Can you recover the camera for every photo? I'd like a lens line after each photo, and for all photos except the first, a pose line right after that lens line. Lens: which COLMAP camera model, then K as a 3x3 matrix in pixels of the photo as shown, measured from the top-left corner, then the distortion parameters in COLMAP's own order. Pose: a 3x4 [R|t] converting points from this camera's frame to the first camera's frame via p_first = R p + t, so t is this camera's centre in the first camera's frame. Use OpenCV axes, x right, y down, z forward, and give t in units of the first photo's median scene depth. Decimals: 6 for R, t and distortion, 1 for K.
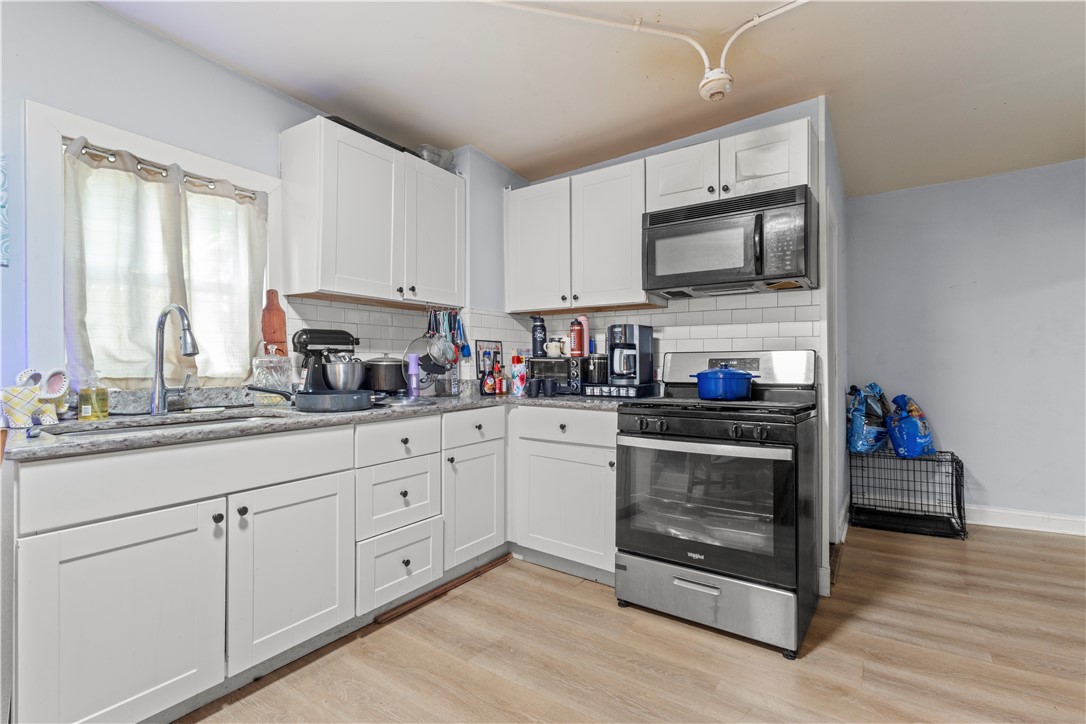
lens RADIAL K [[502.8, 0, 542.1], [0, 502.8, 366.8], [0, 0, 1]] dist [0.000305, 0.002429]
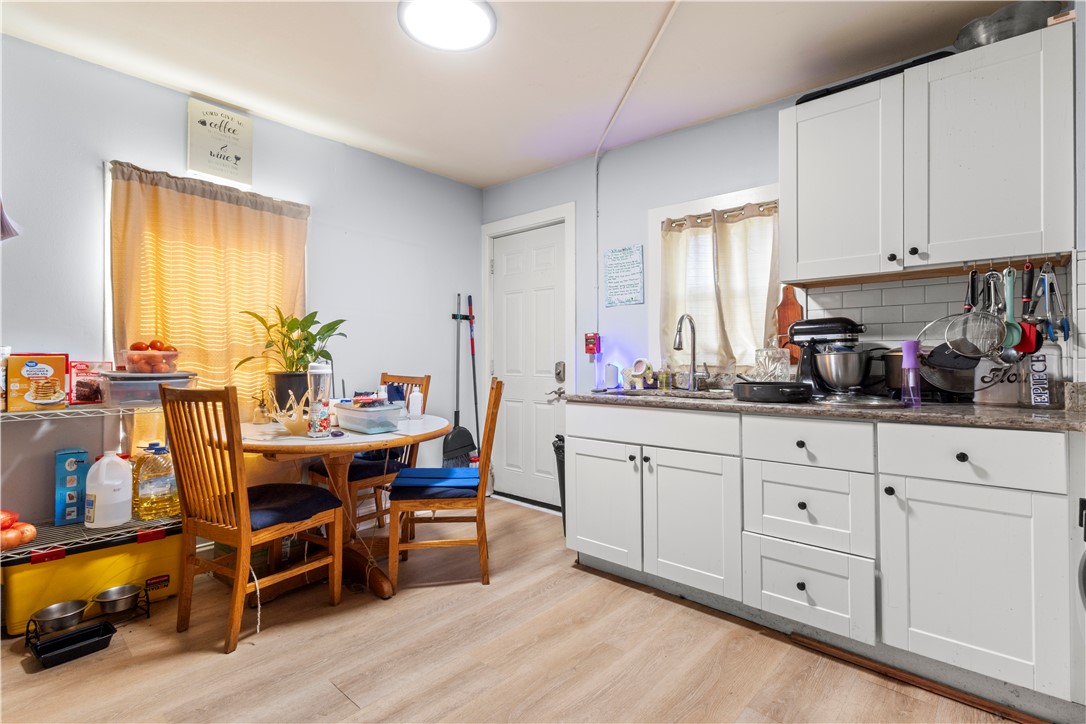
lens RADIAL K [[502.8, 0, 542.2], [0, 502.8, 354.5], [0, 0, 1]] dist [0.000305, 0.002429]
pose [[-0.134067, -0.005073, -0.990959, 0.648073], [-0.000803, 0.999987, -0.005010, -0.001216], [0.990972, 0.000124, -0.134070, 0.681027]]
